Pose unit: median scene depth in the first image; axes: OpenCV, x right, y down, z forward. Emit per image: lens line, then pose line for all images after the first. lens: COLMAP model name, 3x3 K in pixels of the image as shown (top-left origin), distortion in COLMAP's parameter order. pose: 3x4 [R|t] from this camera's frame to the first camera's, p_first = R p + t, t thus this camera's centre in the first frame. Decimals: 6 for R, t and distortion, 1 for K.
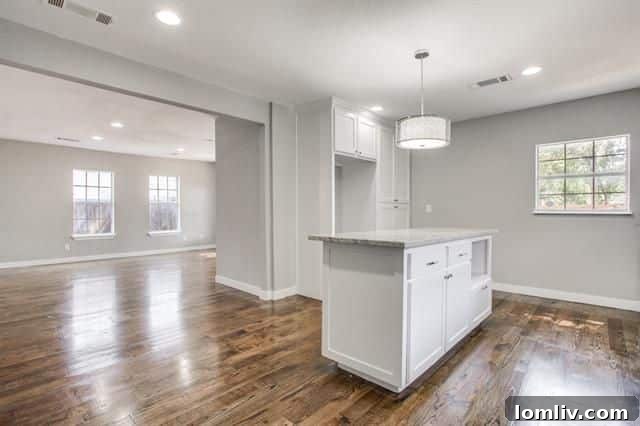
lens RADIAL K [[313.0, 0, 318.1], [0, 313.0, 214.3], [0, 0, 1]] dist [-0.054975, 0.019361]
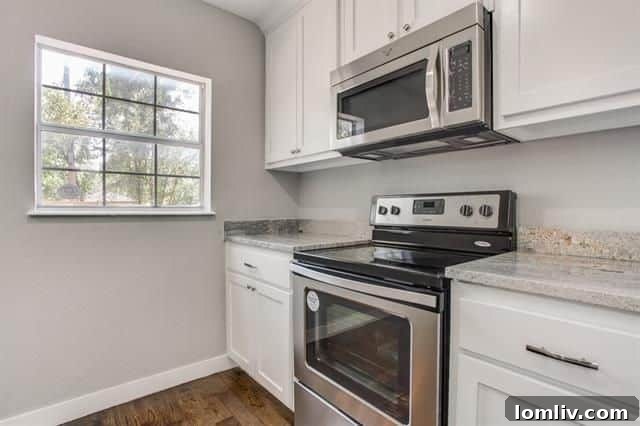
lens RADIAL K [[313.0, 0, 318.1], [0, 313.0, 214.3], [0, 0, 1]] dist [-0.054975, 0.019361]
pose [[0.132901, -0.016980, 0.990984, 0.459953], [0.007251, 0.999843, 0.016160, -0.009474], [-0.991103, 0.005037, 0.133004, 0.715793]]
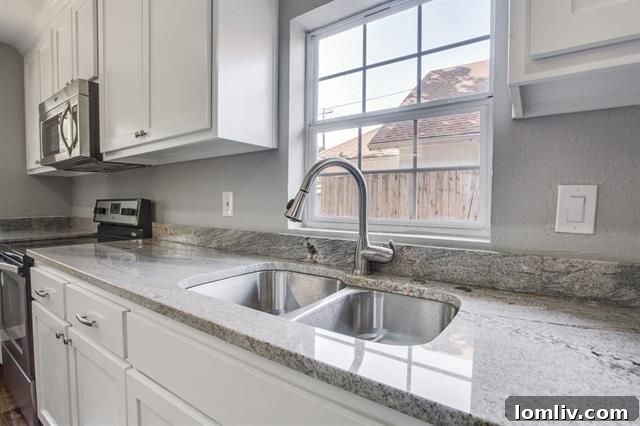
lens RADIAL K [[313.0, 0, 318.1], [0, 313.0, 214.3], [0, 0, 1]] dist [-0.054975, 0.019361]
pose [[-0.129583, -0.038468, 0.990822, 0.257232], [0.006526, 0.999192, 0.039646, -0.022325], [-0.991547, 0.011603, -0.129227, 0.283265]]
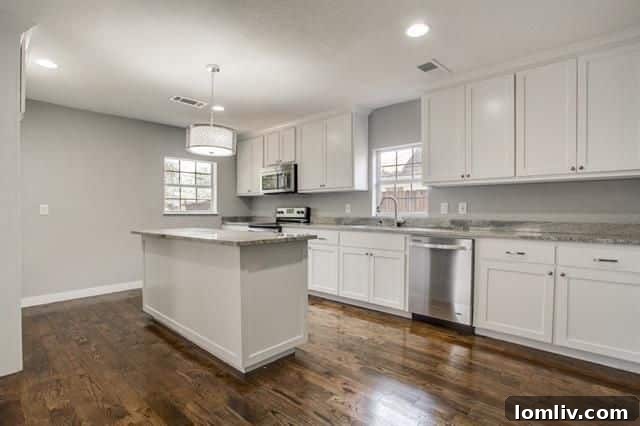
lens RADIAL K [[313.0, 0, 318.1], [0, 313.0, 214.3], [0, 0, 1]] dist [-0.054975, 0.019361]
pose [[-0.012217, -0.010107, 0.999874, -0.585863], [0.010192, 0.999896, 0.010232, -0.011037], [-0.999873, 0.010316, -0.012113, 0.499525]]
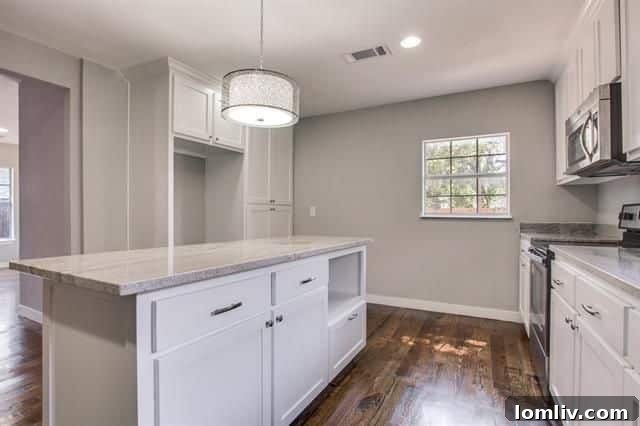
lens RADIAL K [[313.0, 0, 318.1], [0, 313.0, 214.3], [0, 0, 1]] dist [-0.054975, 0.019361]
pose [[0.966630, 0.002035, 0.256170, 0.220162], [-0.000388, 0.999979, -0.006478, -0.006662], [-0.256178, 0.006163, 0.966610, 0.237460]]
